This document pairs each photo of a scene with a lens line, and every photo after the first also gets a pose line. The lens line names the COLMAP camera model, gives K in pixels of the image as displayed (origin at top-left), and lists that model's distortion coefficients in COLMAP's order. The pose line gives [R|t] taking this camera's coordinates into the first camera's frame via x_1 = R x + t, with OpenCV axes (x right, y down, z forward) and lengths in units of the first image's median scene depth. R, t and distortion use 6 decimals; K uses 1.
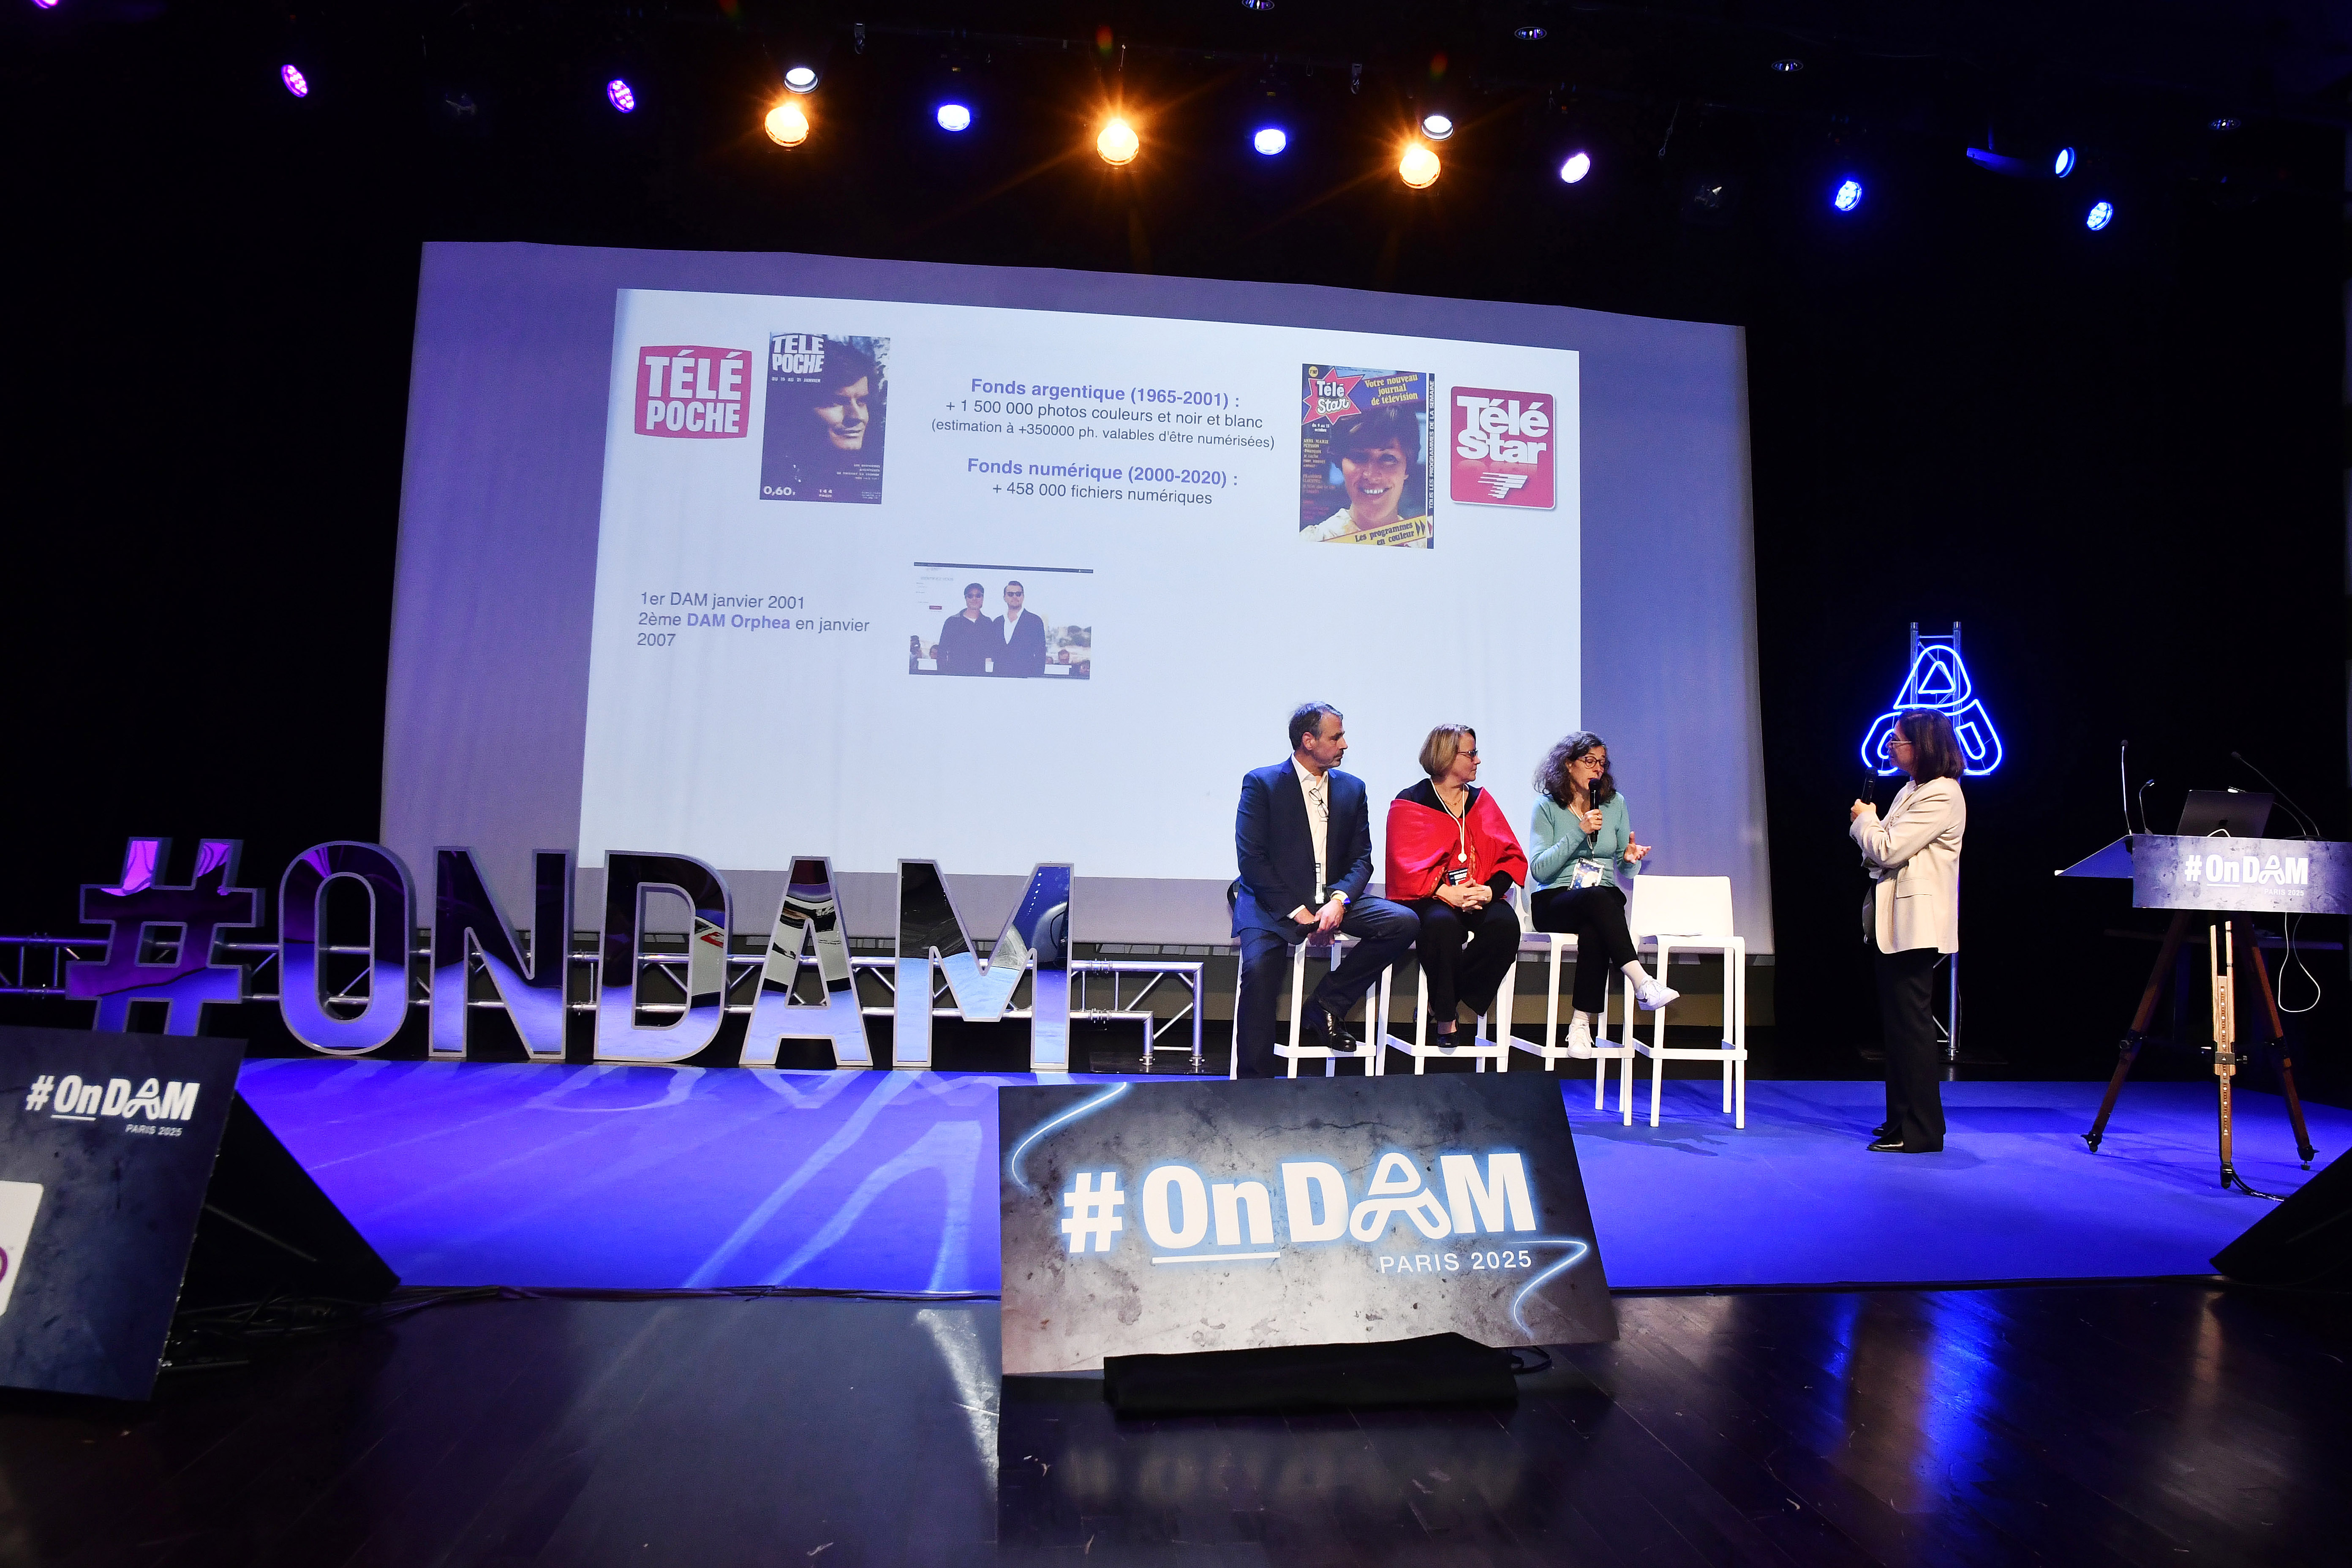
lens RADIAL K [[1682.6, 0, 1231.2], [0, 1682.6, 820.7], [0, 0, 1]] dist [-0.109531, 0.064557]
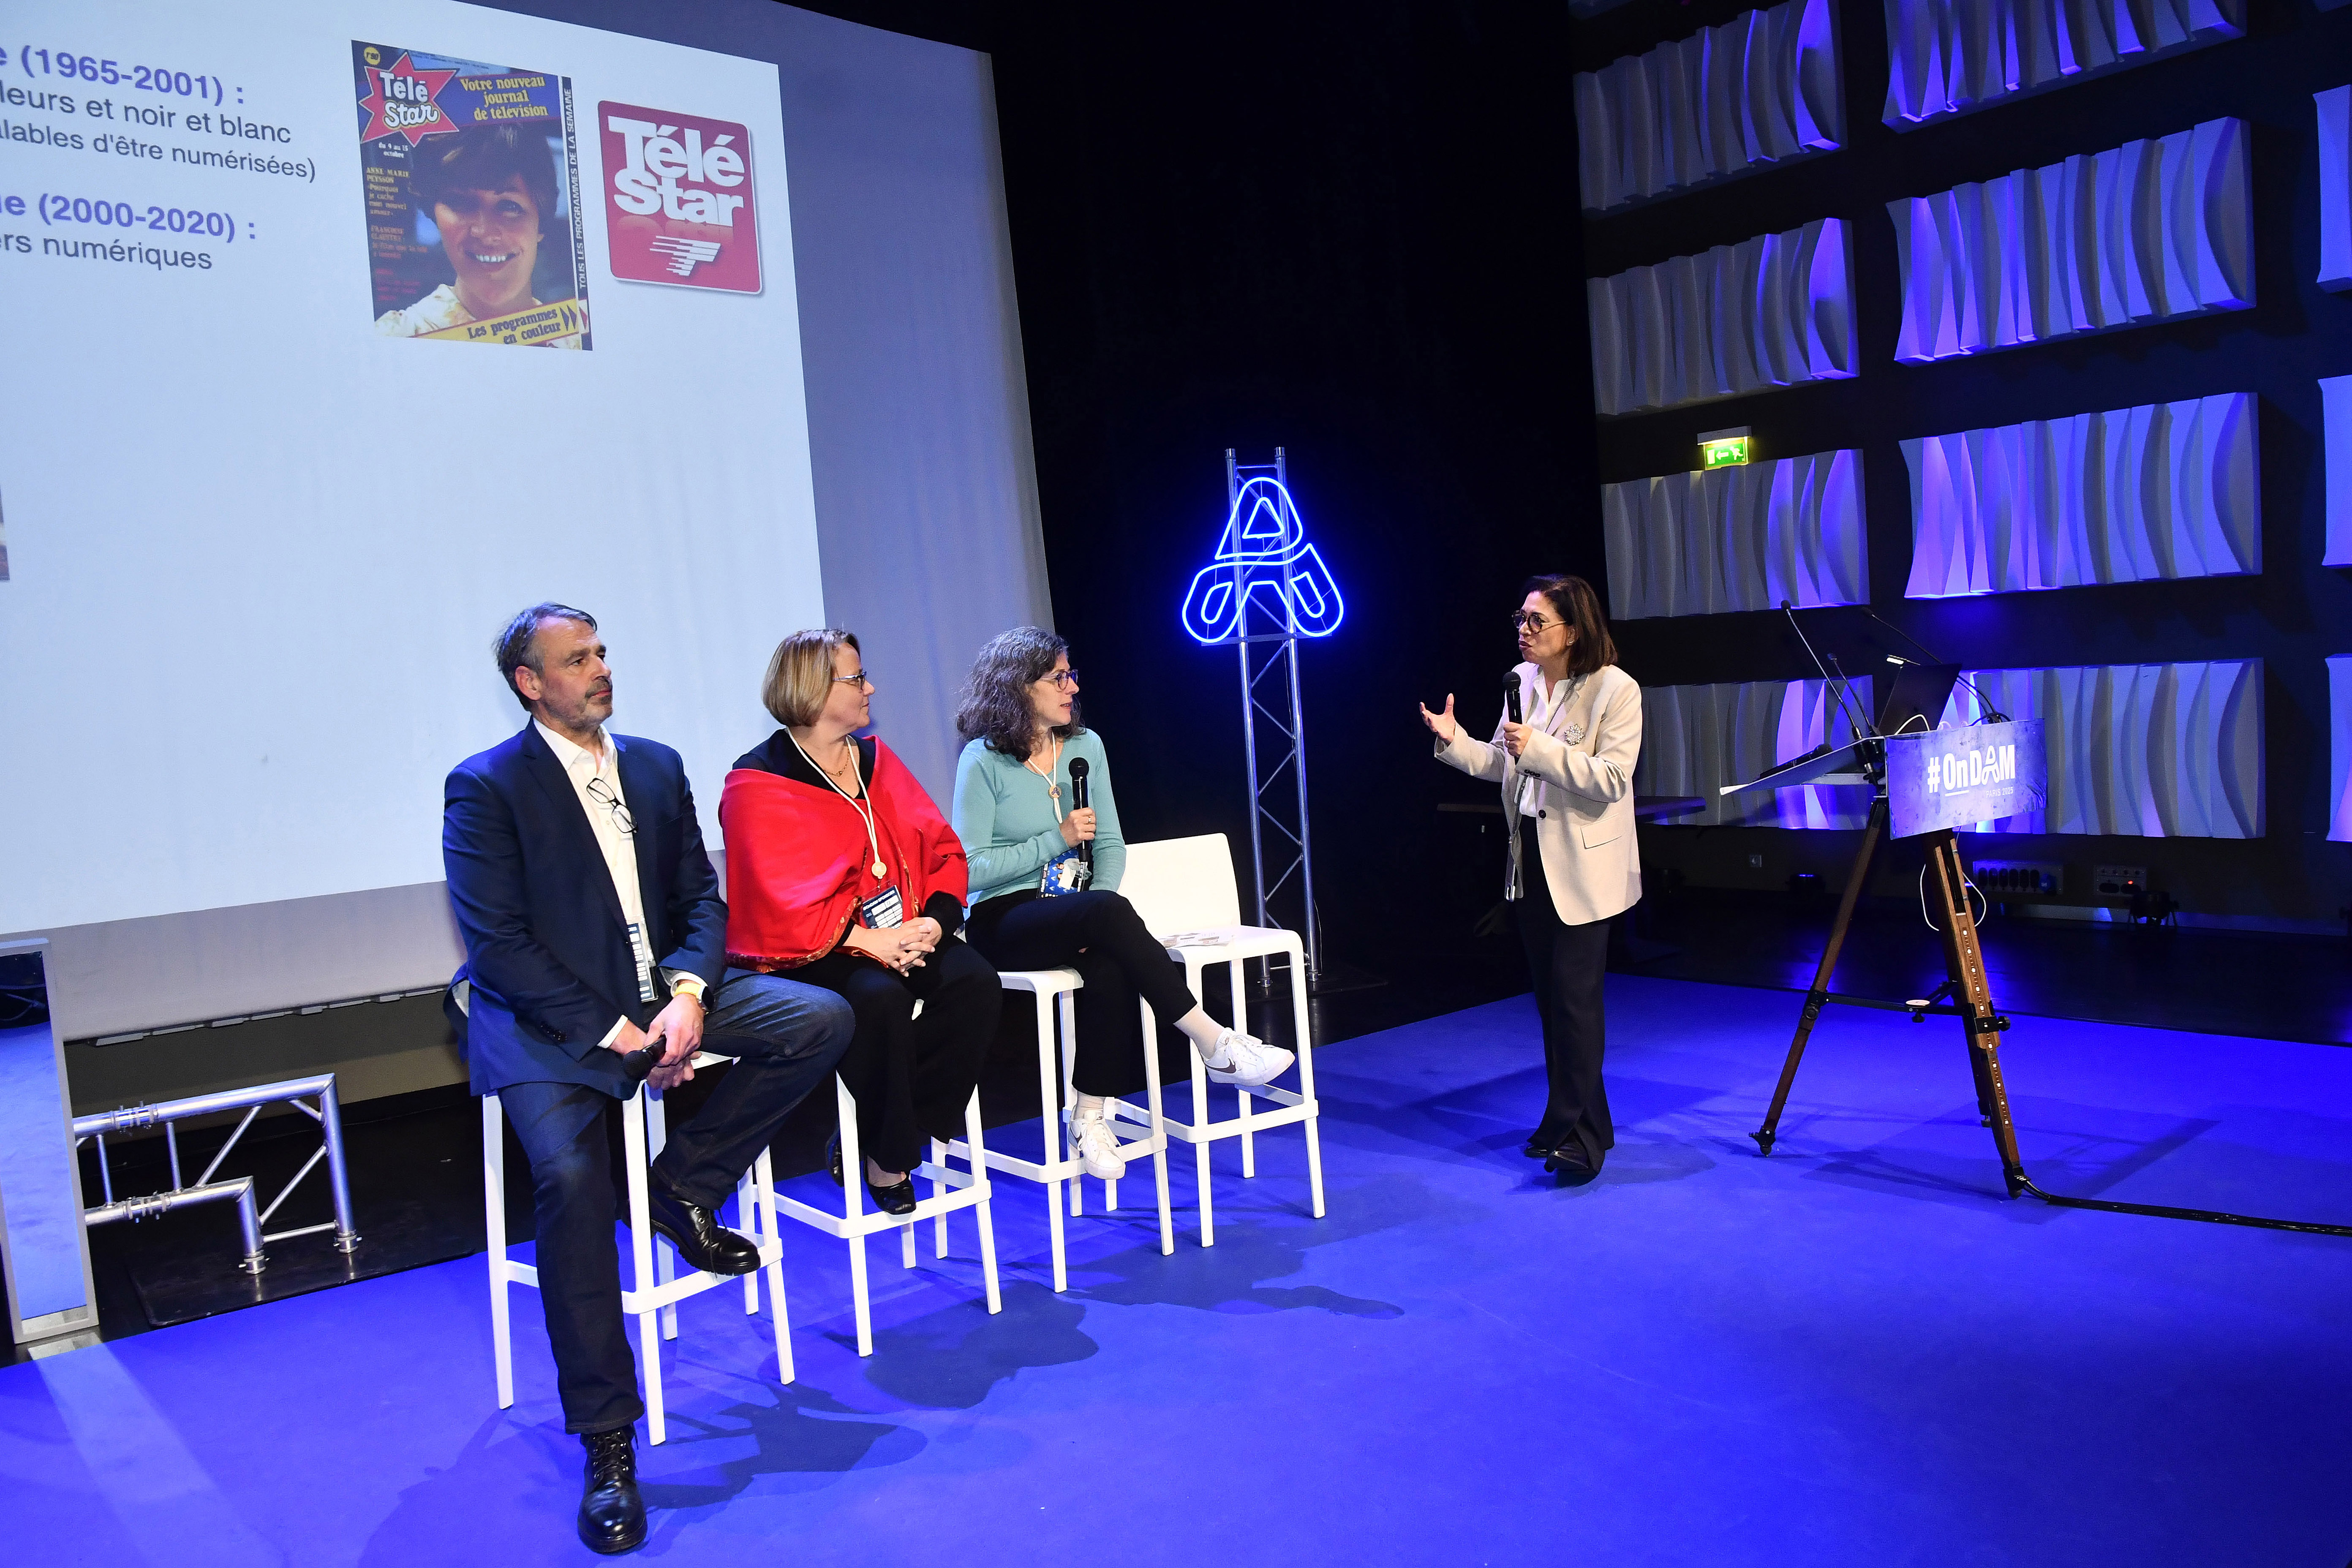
lens RADIAL K [[1682.6, 0, 1209.2], [0, 1682.6, 829.0], [0, 0, 1]] dist [-0.109531, 0.064557]
pose [[0.838689, -0.125989, 0.529836, -0.045594], [0.076538, 0.990485, 0.114373, -0.033559], [-0.539205, -0.055371, 0.840352, 0.335409]]
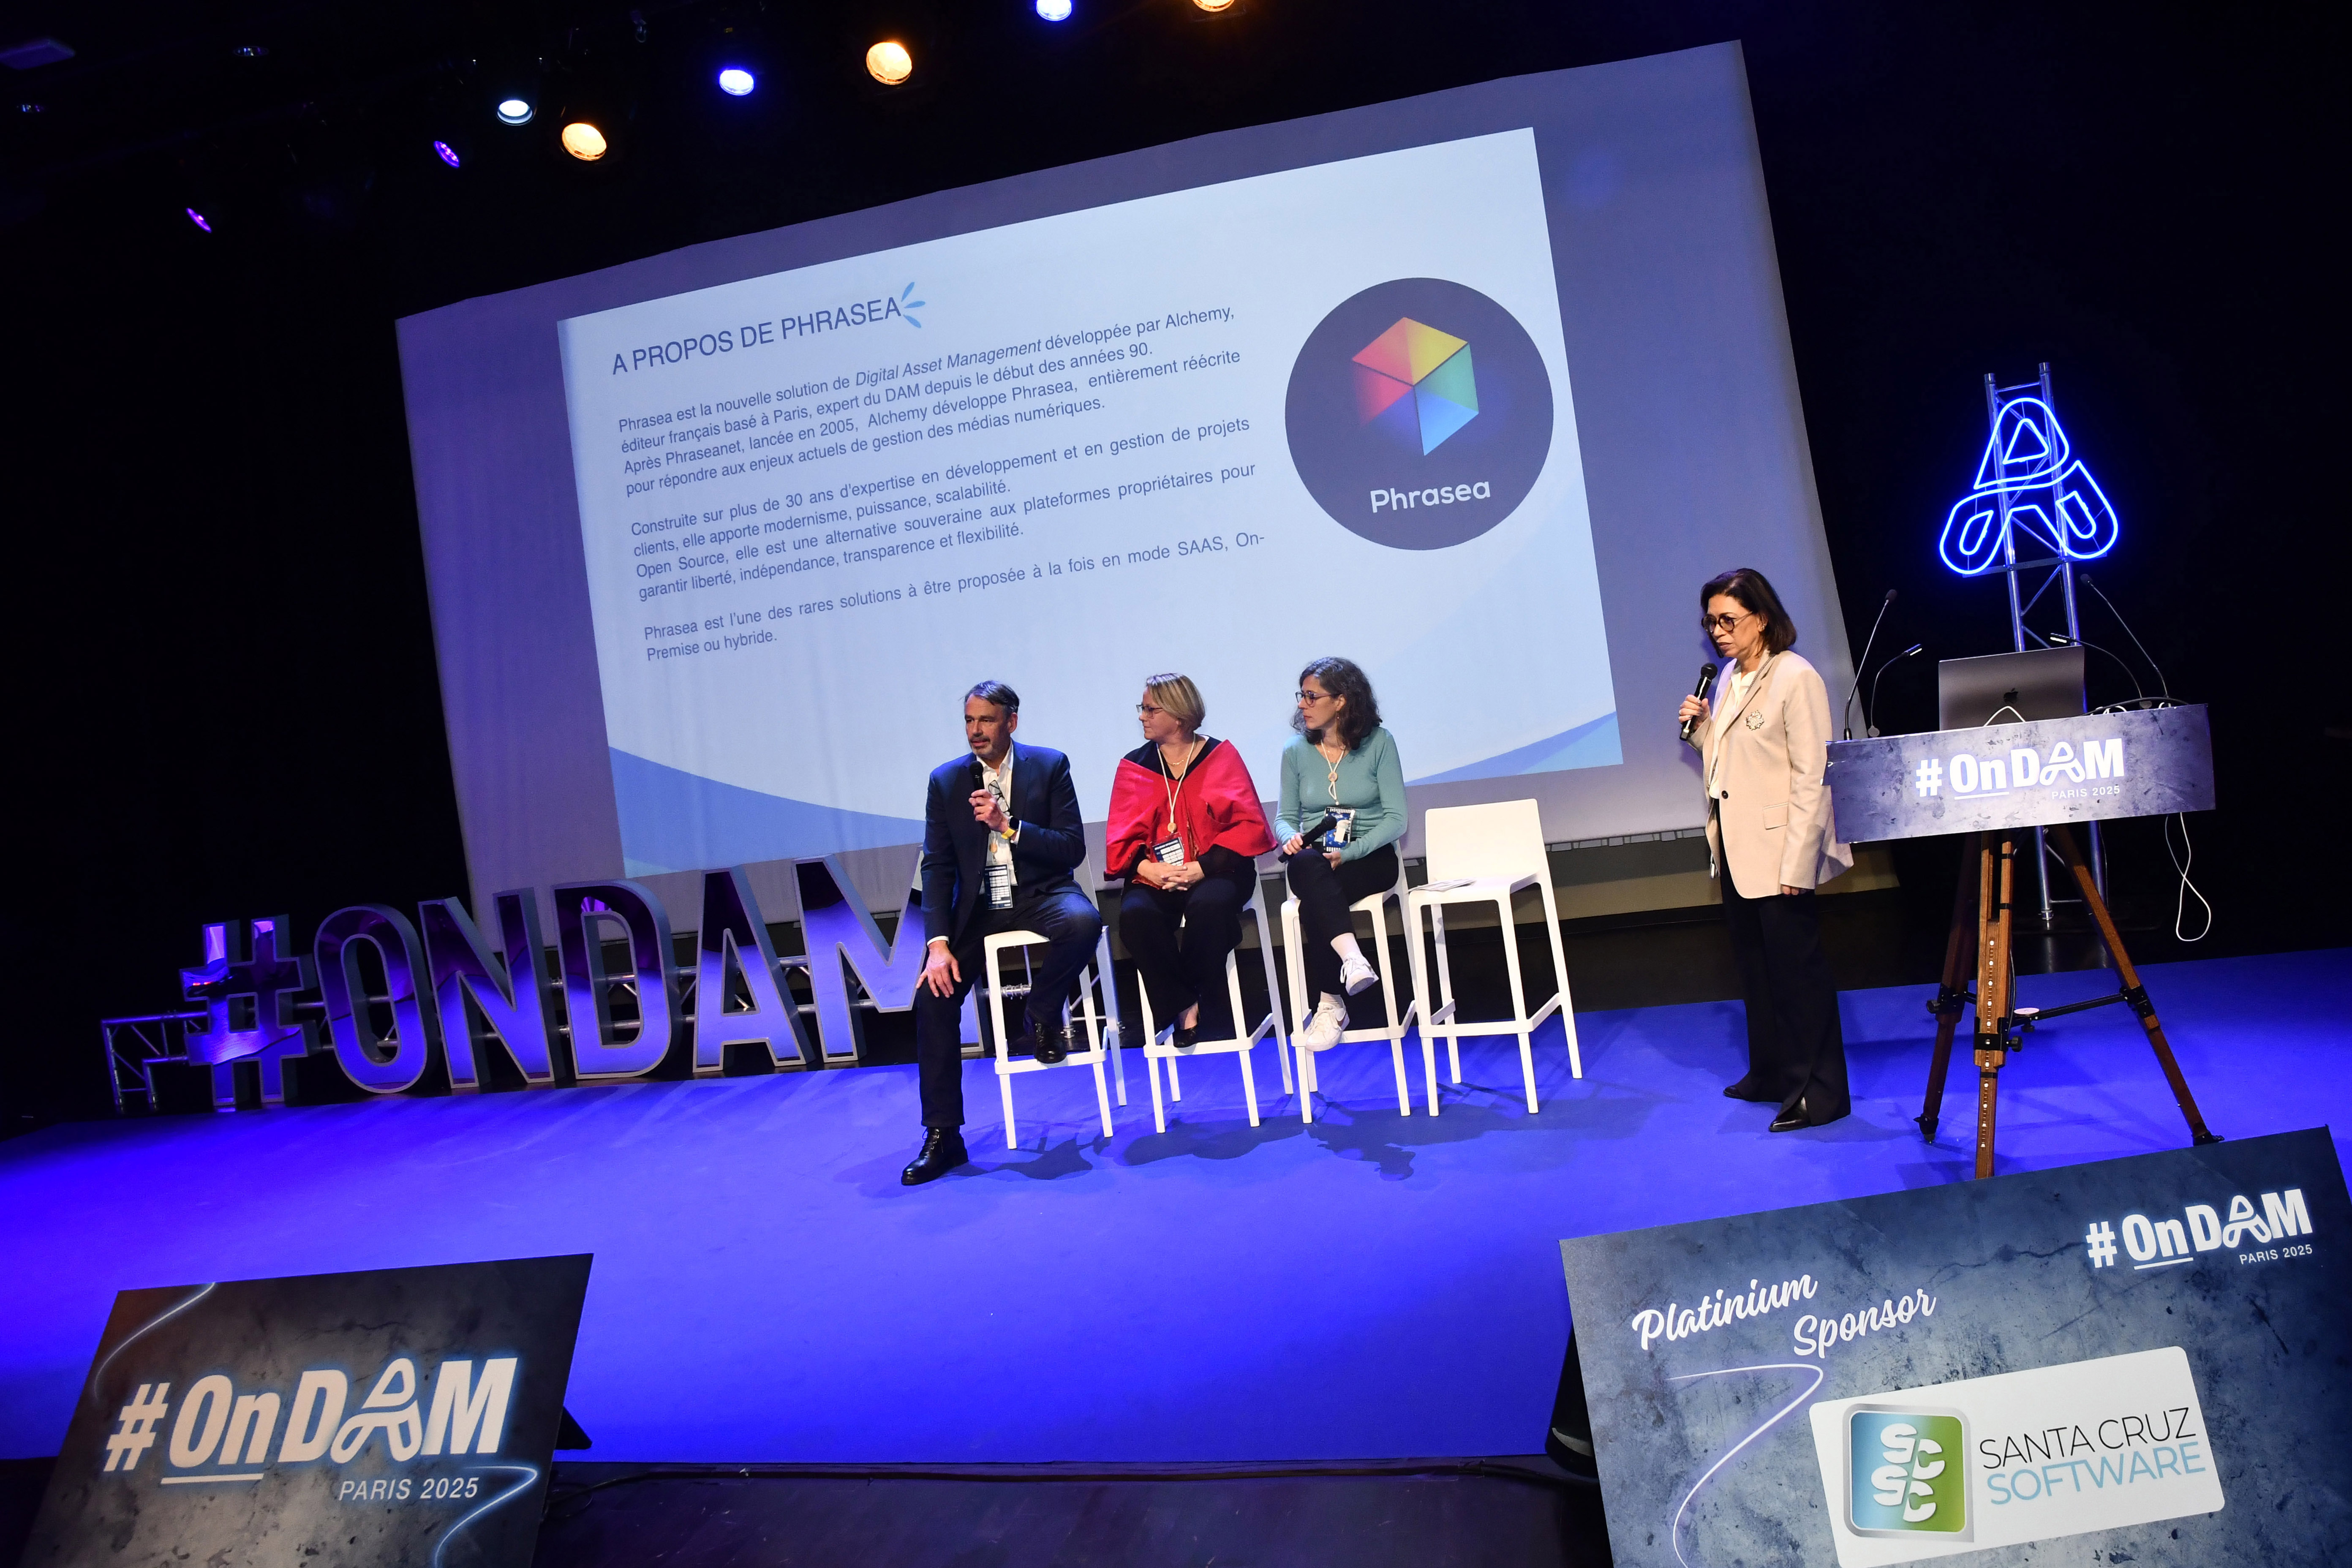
lens RADIAL K [[1682.6, 0, 1209.7], [0, 1682.6, 824.2], [0, 0, 1]] dist [-0.109531, 0.064557]
pose [[0.926195, -0.118831, -0.357828, 0.339319], [0.160069, 0.983192, 0.087811, -0.039668], [0.341379, -0.138608, 0.929649, 0.134834]]
